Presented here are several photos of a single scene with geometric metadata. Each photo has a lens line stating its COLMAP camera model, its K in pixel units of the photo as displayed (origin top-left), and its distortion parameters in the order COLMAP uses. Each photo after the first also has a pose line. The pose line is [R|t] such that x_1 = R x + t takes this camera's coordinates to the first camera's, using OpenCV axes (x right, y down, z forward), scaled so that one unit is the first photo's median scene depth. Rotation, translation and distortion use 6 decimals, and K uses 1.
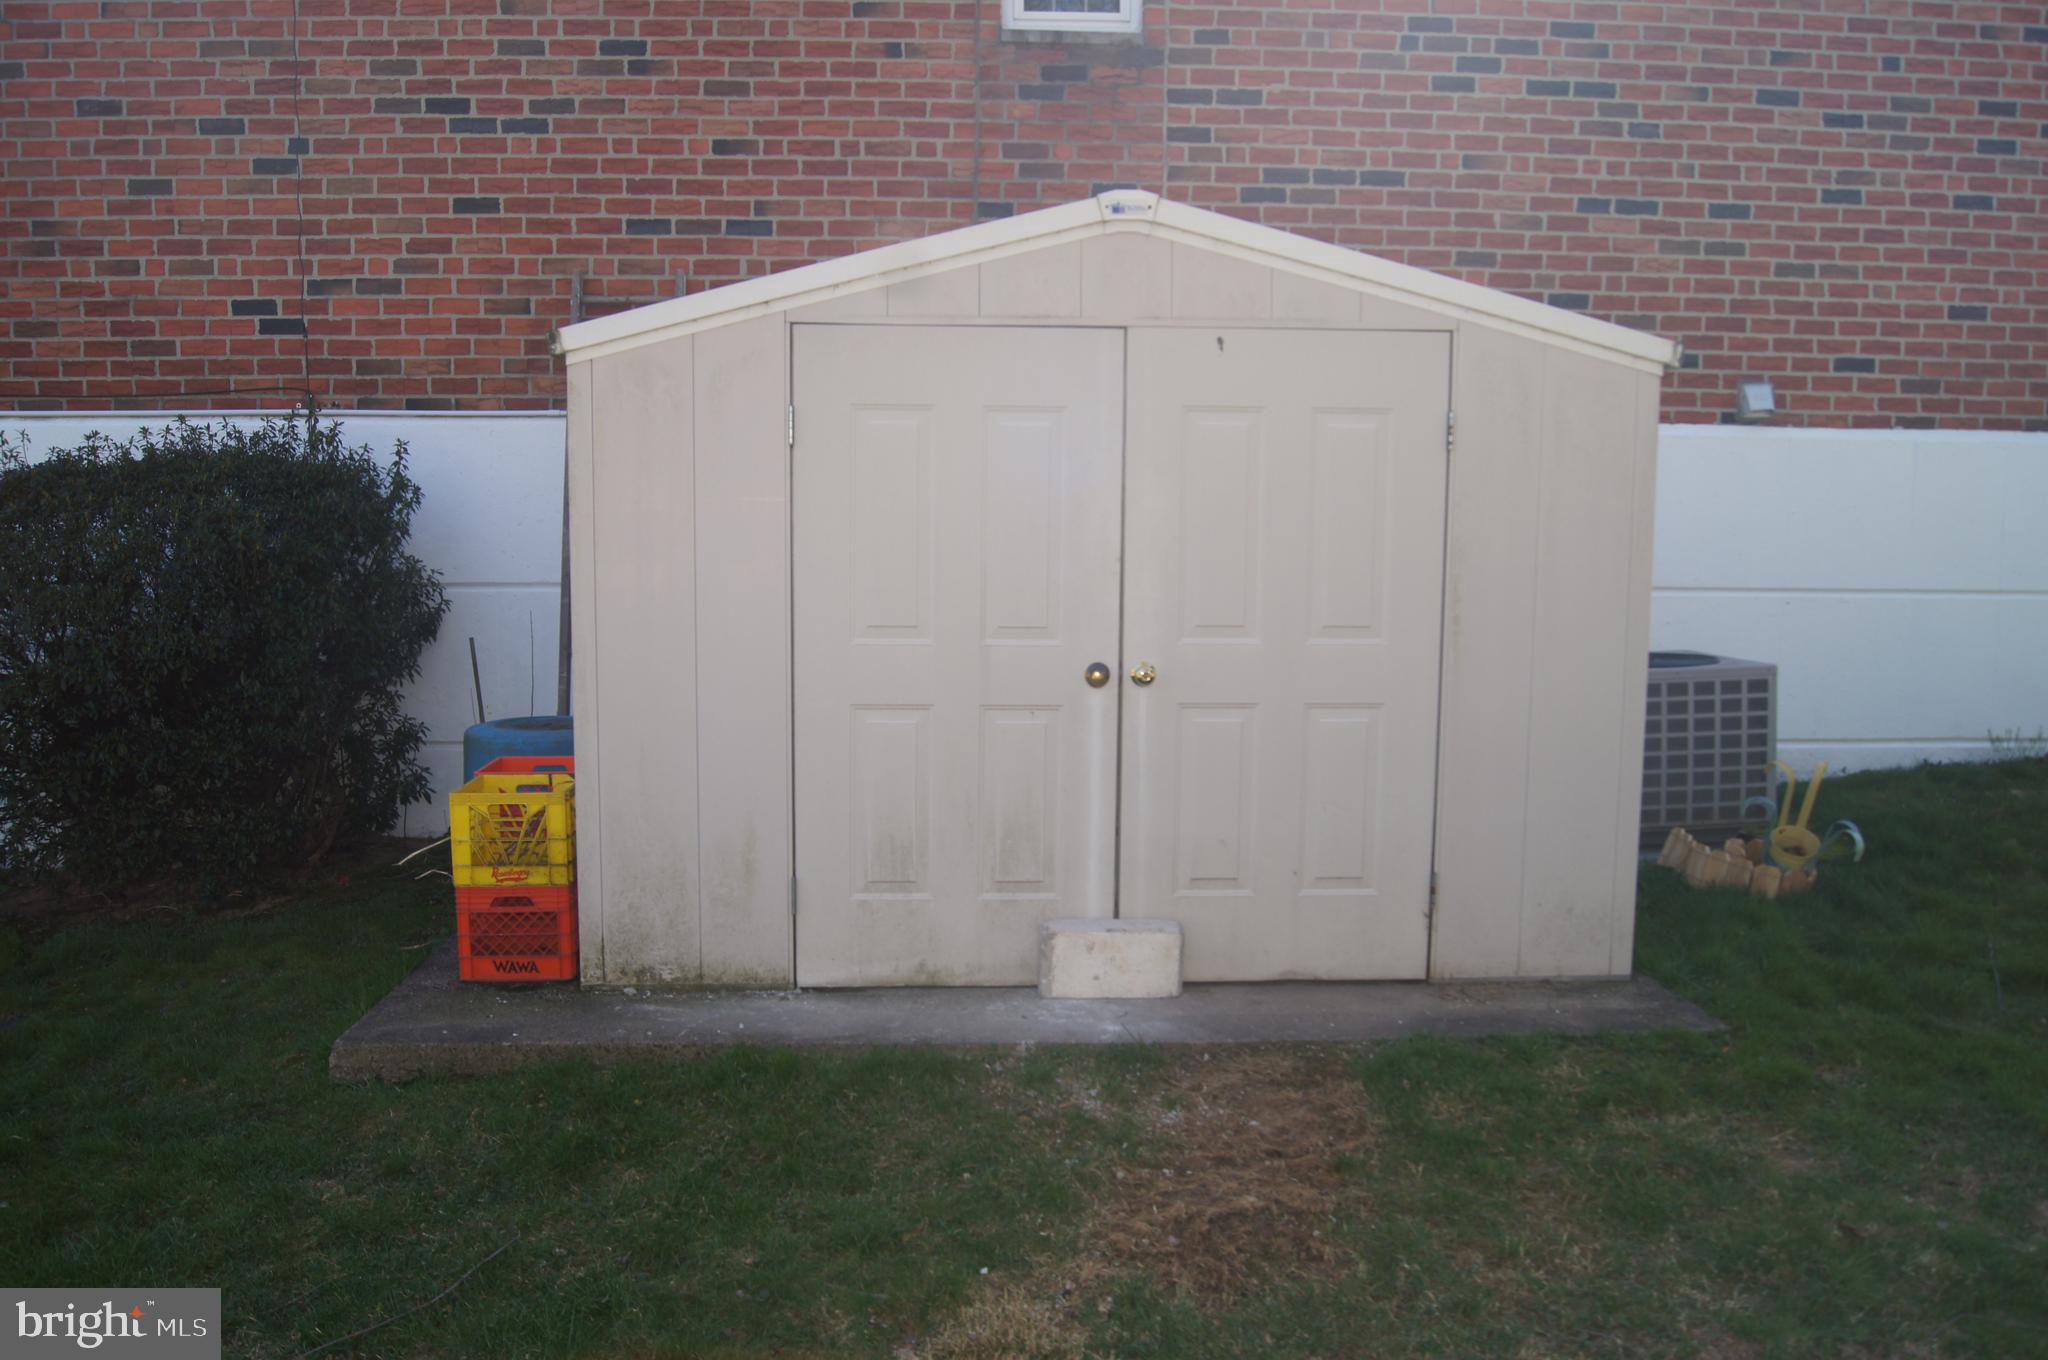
lens RADIAL K [[1597.1, 0, 1001.8], [0, 1597.1, 685.9], [0, 0, 1]] dist [-0.088529, 0.023338]
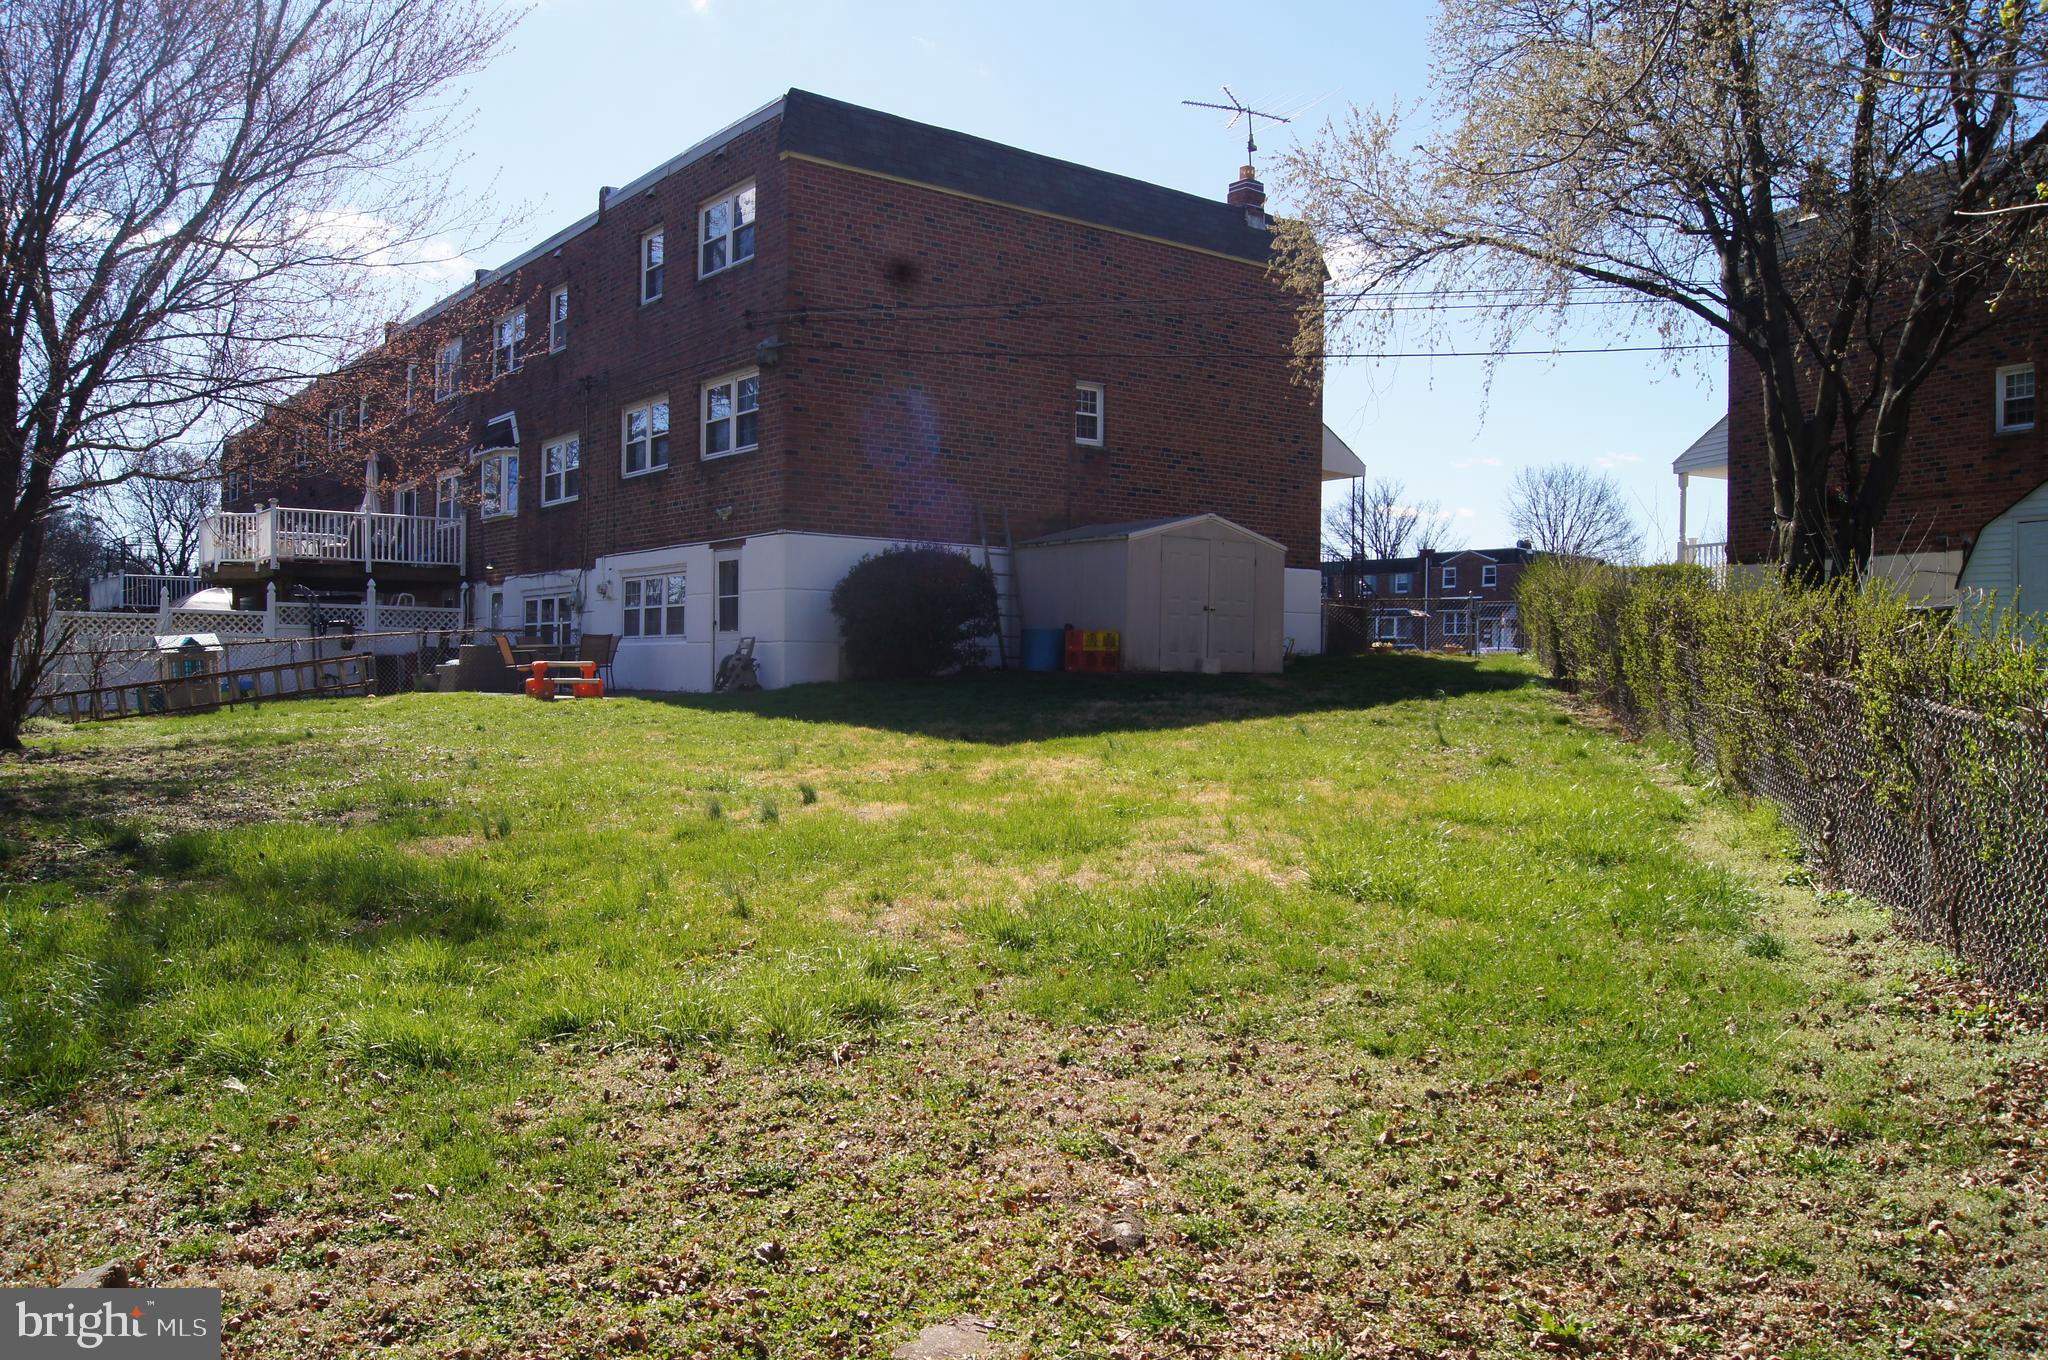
lens RADIAL K [[1603.2, 0, 985.7], [0, 1603.2, 685.7], [0, 0, 1]] dist [-0.086038, 0.020134]
pose [[0.827015, -0.001222, 0.562178, -3.413166], [0.049826, 0.996222, -0.071134, 0.575333], [-0.559967, 0.086840, 0.823951, -2.797672]]
